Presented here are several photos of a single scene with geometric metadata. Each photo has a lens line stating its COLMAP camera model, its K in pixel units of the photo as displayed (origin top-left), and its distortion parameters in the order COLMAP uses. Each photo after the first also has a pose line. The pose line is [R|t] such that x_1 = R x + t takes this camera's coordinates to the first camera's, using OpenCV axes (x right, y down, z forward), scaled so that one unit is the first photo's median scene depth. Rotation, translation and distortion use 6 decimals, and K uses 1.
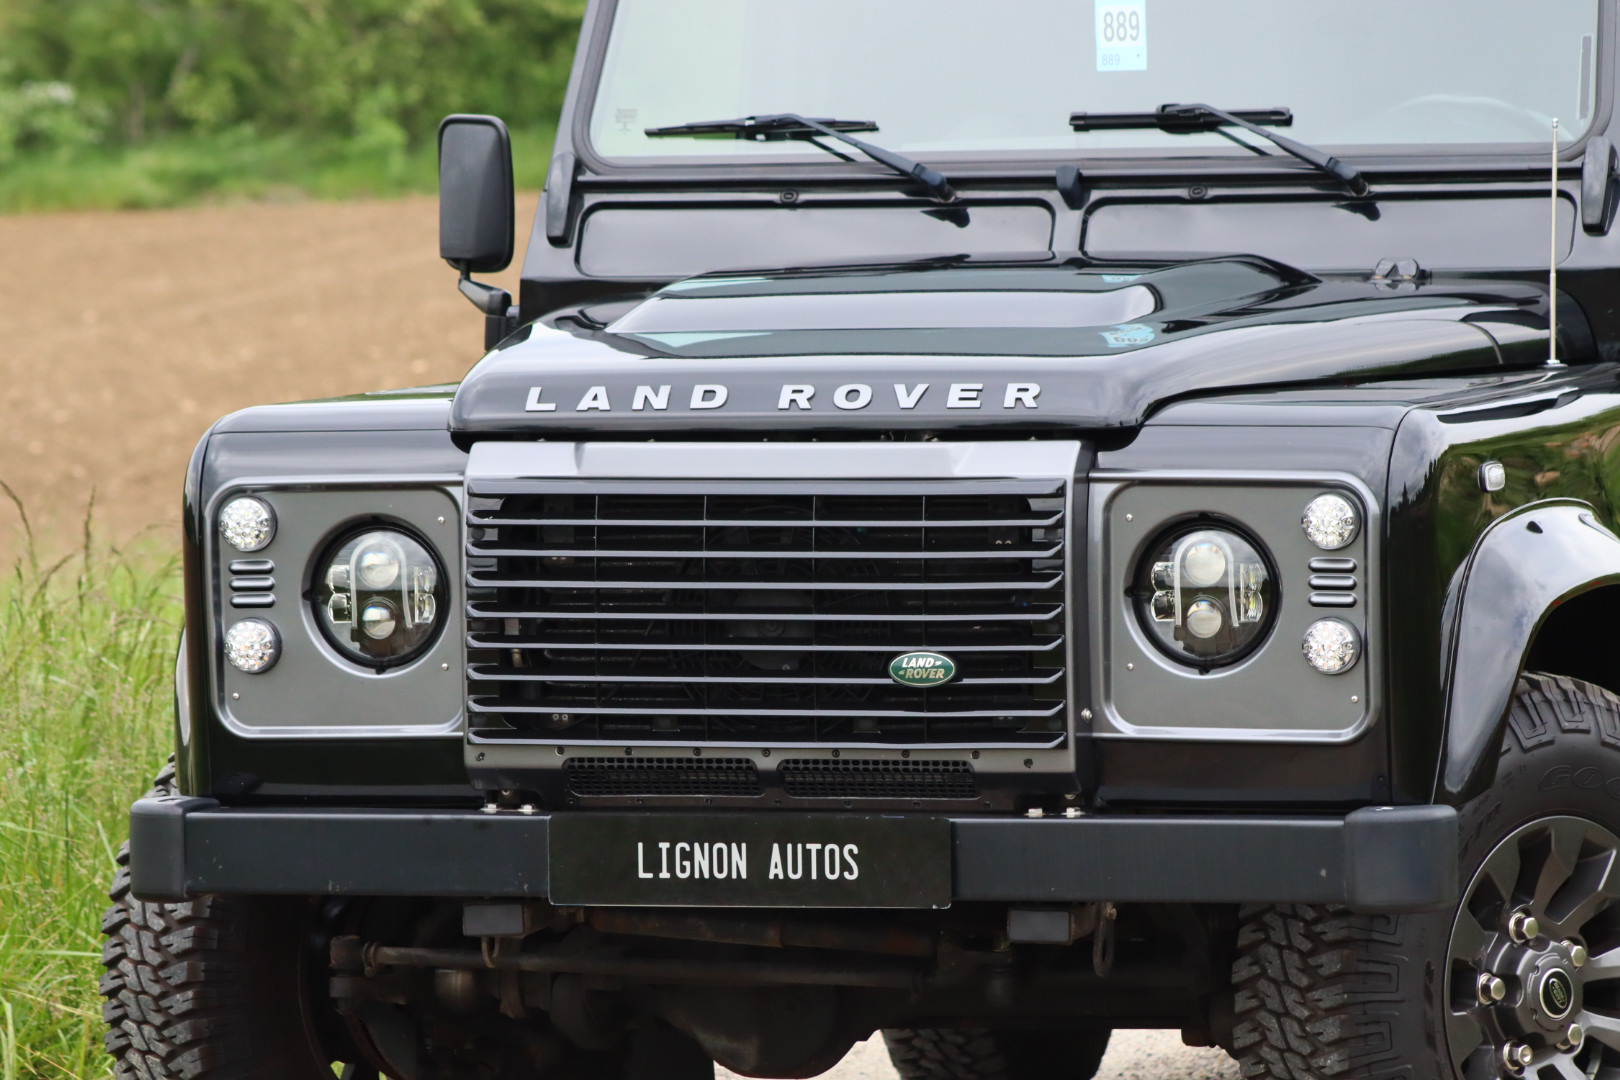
lens RADIAL K [[11236.8, 0, 810.0], [0, 11236.8, 540.0], [0, 0, 1]] dist [1.391992, 5.004788]
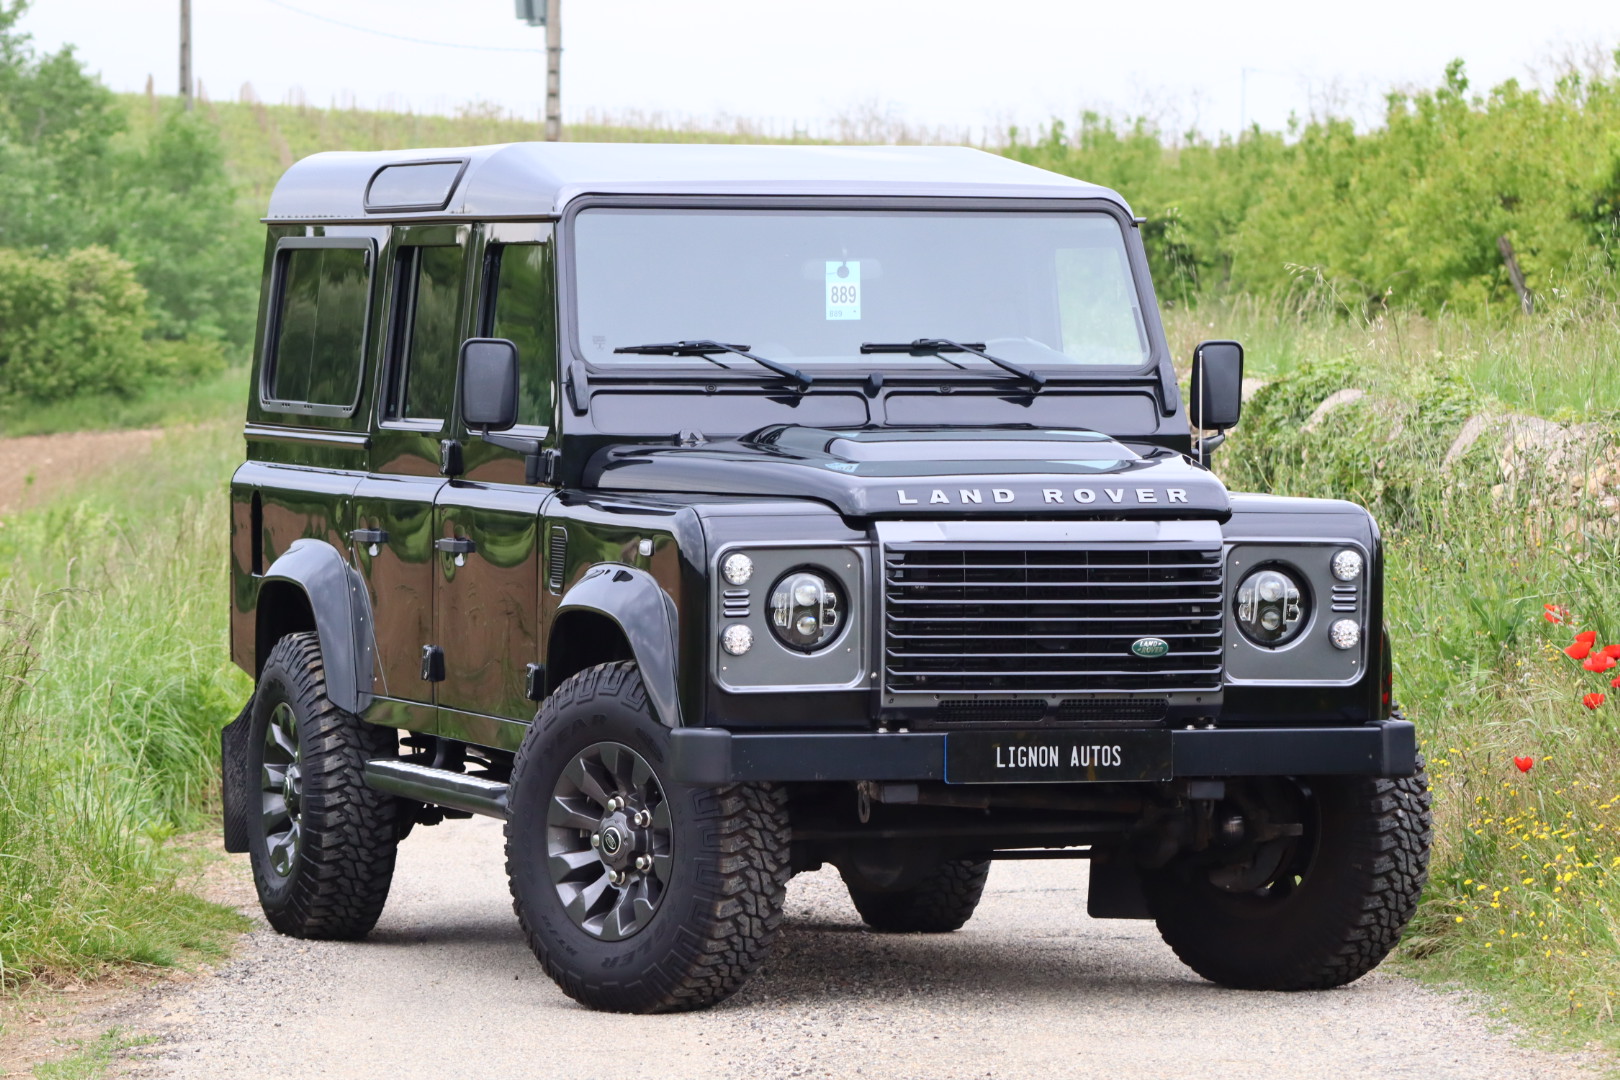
lens RADIAL K [[8199.0, 0, 810.0], [0, 8199.0, 540.0], [0, 0, 1]] dist [0.442782, 1.747965]
pose [[0.805810, 0.004939, 0.592153, -0.805227], [0.010059, 0.999707, -0.022027, 0.022516], [-0.592088, 0.023707, 0.805524, -0.021588]]
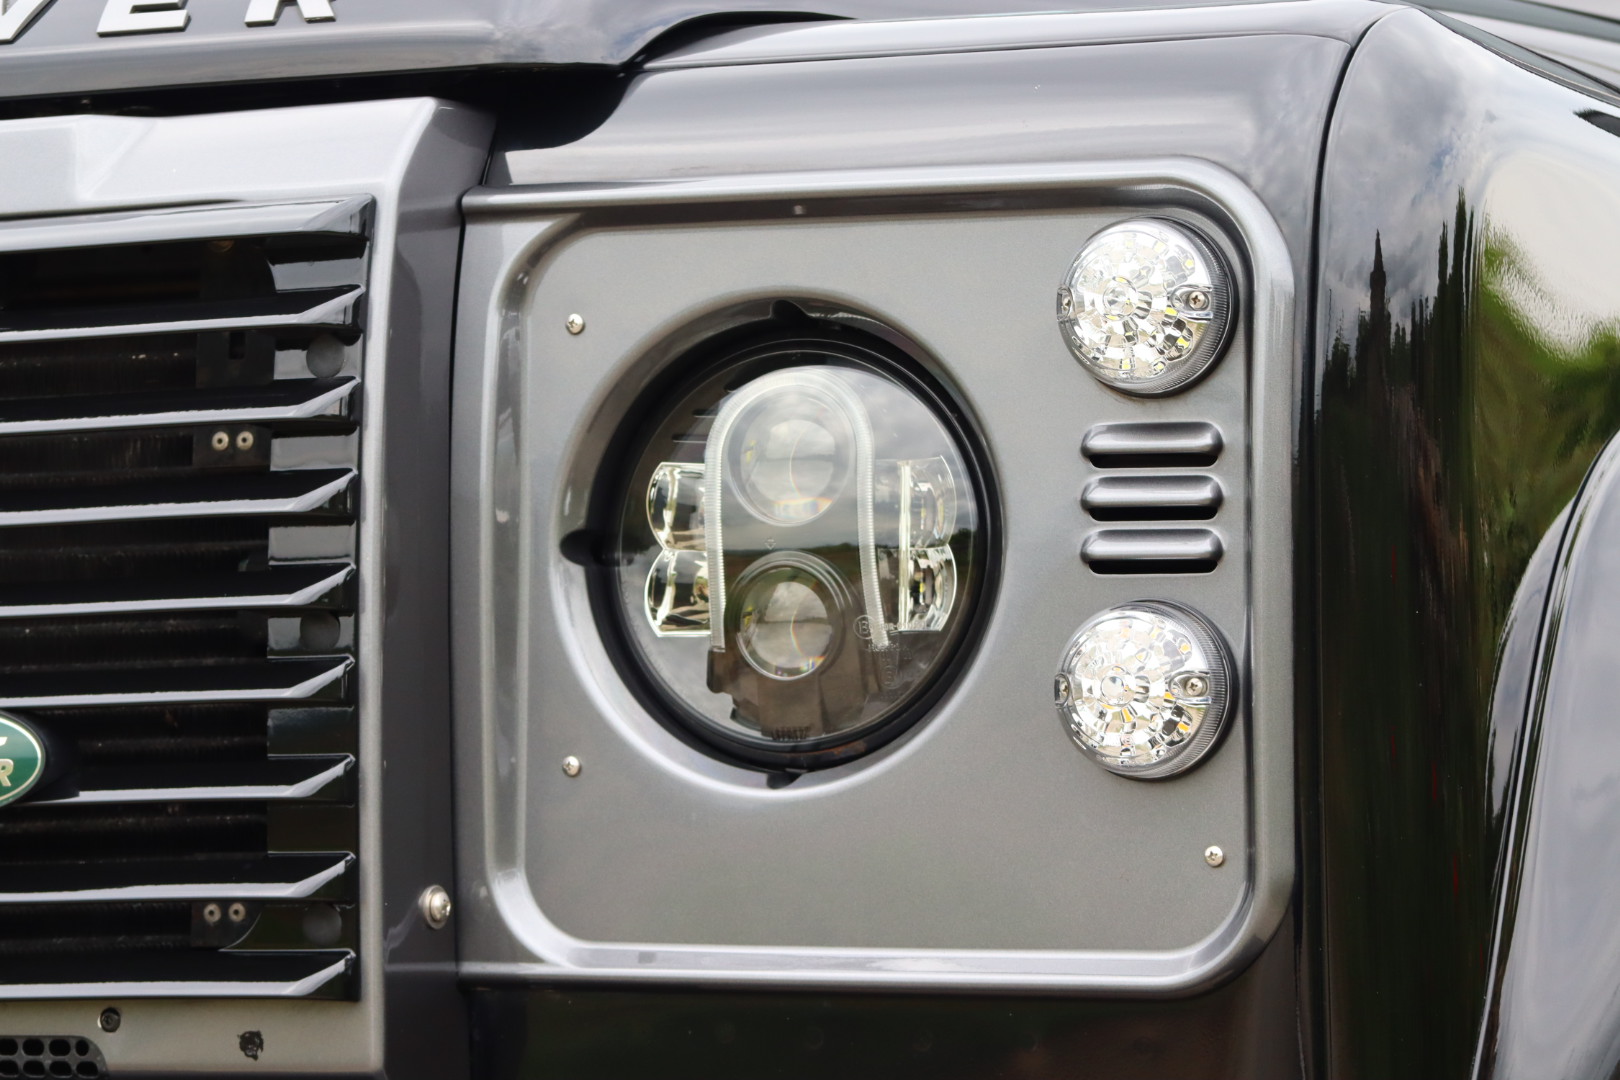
lens RADIAL K [[5846.3, 0, 810.0], [0, 5846.3, 540.0], [0, 0, 1]] dist [-0.145485, 3.017539]
pose [[0.992898, 0.007103, -0.118754, 0.056136], [-0.020348, 0.993646, -0.110696, 0.023703], [0.117213, 0.112326, 0.986734, 0.825817]]
